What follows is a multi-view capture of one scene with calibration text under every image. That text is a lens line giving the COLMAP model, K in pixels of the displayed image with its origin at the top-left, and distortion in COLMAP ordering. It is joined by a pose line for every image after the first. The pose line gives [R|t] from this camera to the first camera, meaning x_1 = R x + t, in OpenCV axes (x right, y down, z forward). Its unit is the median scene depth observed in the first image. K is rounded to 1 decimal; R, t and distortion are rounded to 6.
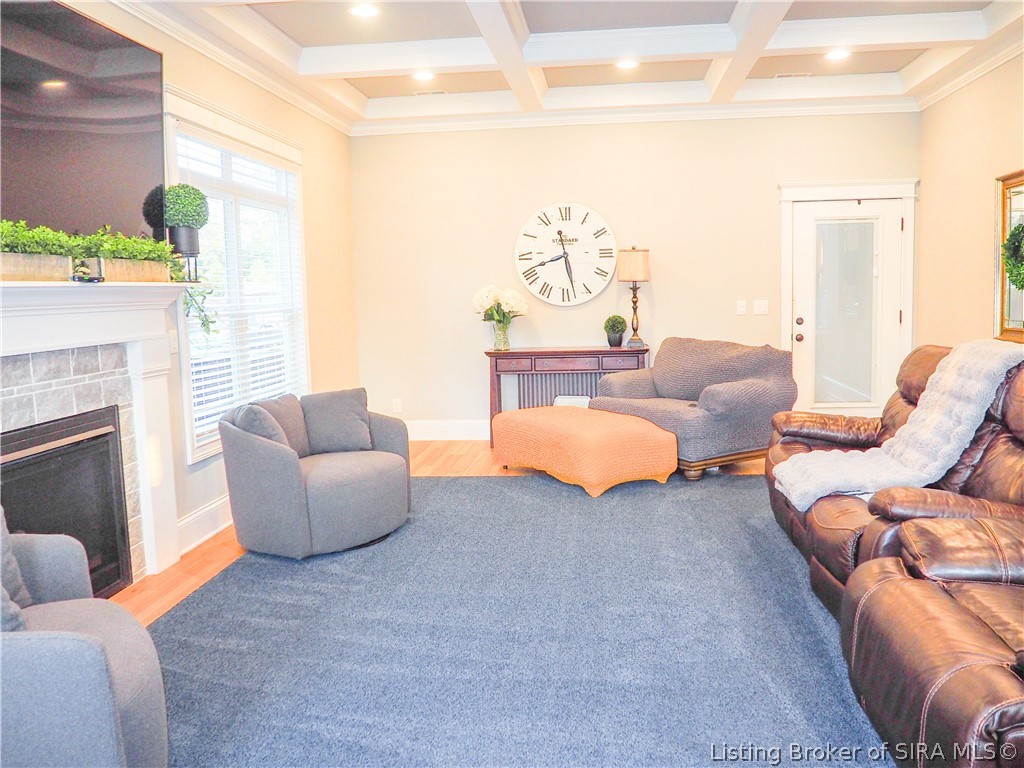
lens RADIAL K [[858.1, 0, 512.0], [0, 858.1, 384.0], [0, 0, 1]] dist [-0.052157, 0.012259]
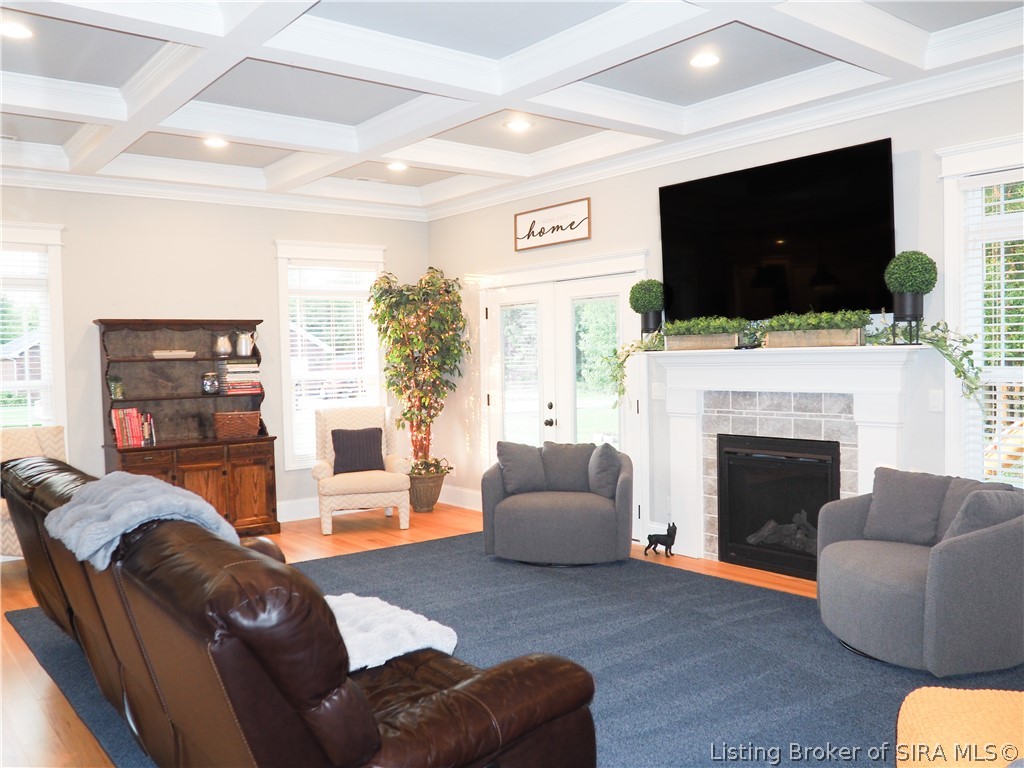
lens RADIAL K [[858.1, 0, 512.0], [0, 858.1, 384.0], [0, 0, 1]] dist [-0.052157, 0.012259]
pose [[-0.703195, 0.062946, -0.708206, 0.435045], [-0.039887, 0.991012, 0.127687, -0.114762], [0.709878, 0.118037, -0.694364, 0.856386]]
